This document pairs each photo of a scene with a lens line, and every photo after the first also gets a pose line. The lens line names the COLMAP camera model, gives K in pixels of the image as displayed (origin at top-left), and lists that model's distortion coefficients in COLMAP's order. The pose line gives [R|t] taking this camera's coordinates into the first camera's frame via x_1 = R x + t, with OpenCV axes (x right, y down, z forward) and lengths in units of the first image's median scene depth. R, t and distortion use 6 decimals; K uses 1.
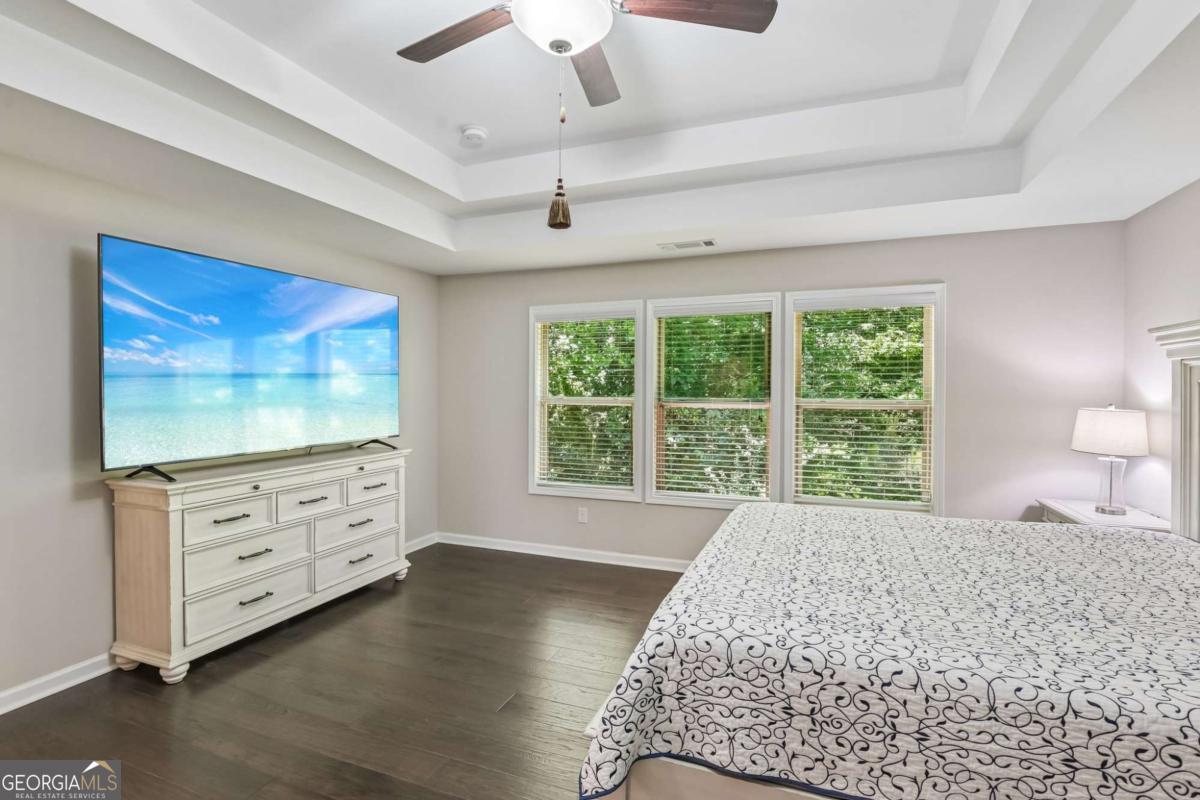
lens RADIAL K [[548.8, 0, 600.0], [0, 548.8, 400.0], [0, 0, 1]] dist [-0.003711, -0.010642]
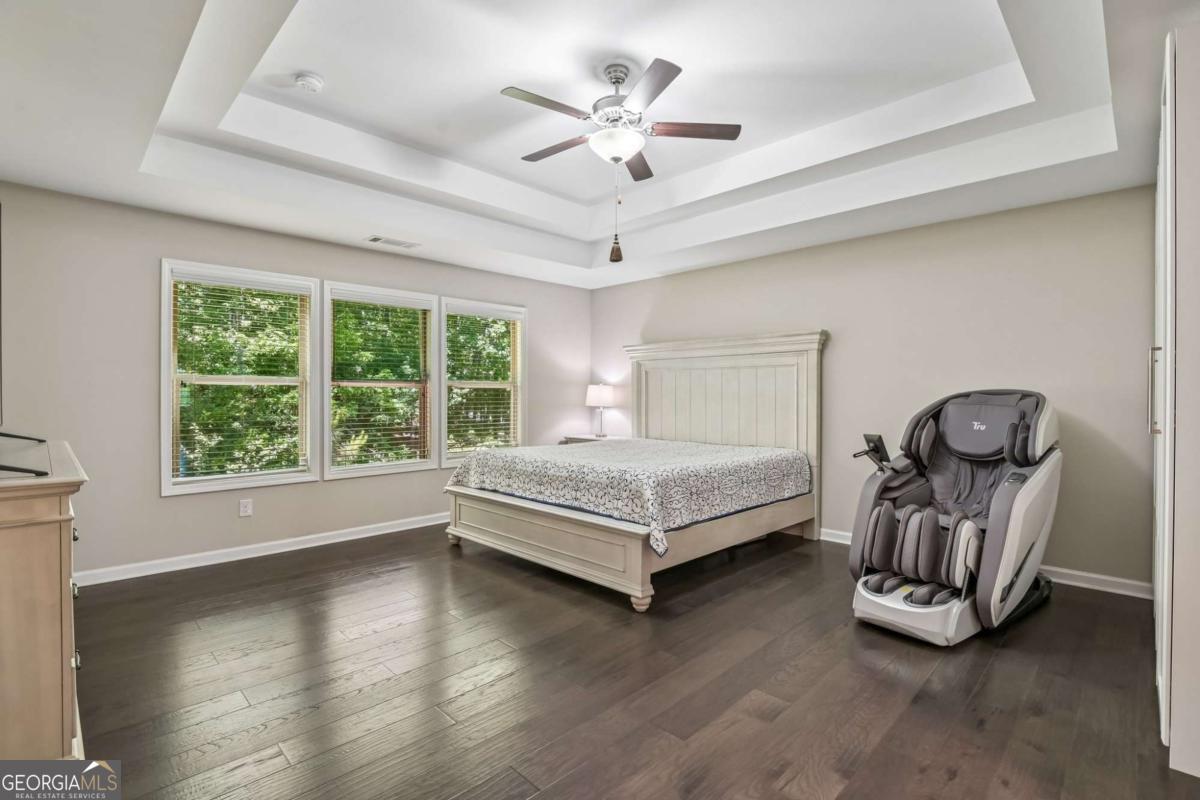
lens RADIAL K [[548.8, 0, 600.0], [0, 548.8, 400.0], [0, 0, 1]] dist [-0.003711, -0.010642]
pose [[0.406604, -0.010864, 0.913540, -0.857067], [0.018637, 0.999820, 0.003595, 0.062696], [-0.913414, 0.015564, 0.406734, 0.166437]]
